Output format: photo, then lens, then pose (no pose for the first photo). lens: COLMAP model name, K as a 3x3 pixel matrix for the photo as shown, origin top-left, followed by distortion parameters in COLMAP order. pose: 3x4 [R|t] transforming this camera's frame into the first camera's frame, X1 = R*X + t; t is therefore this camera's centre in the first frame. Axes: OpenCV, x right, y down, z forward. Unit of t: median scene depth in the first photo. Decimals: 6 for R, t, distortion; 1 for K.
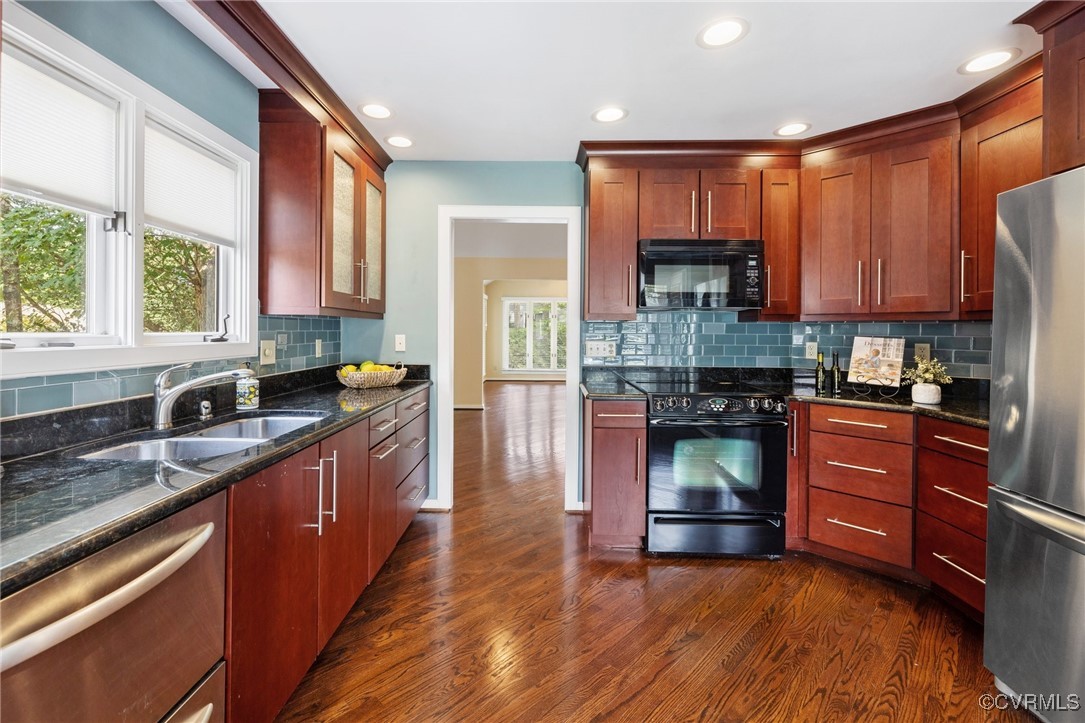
lens RADIAL K [[464.5, 0, 545.5], [0, 464.5, 340.6], [0, 0, 1]] dist [0.004480, 0.000705]
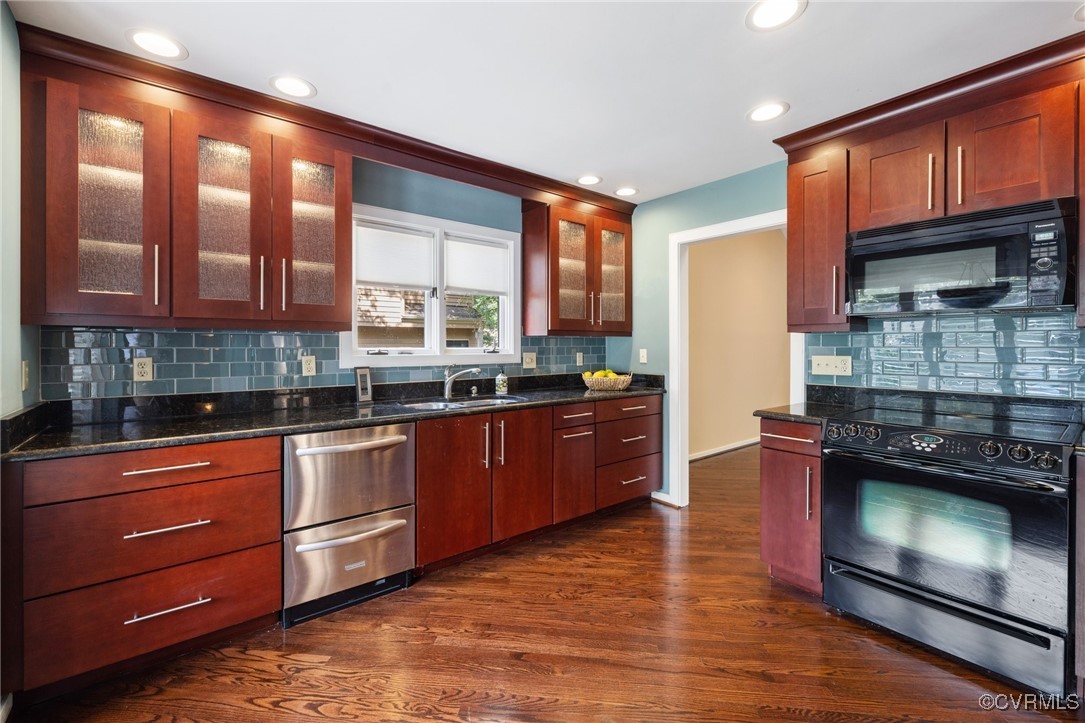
lens RADIAL K [[464.5, 0, 545.1], [0, 464.5, 359.3], [0, 0, 1]] dist [0.004480, 0.000705]
pose [[0.633635, 0.015889, -0.773469, 0.556544], [-0.009717, 0.999874, 0.012579, 0.001718], [0.773571, -0.000455, 0.633709, 0.061553]]
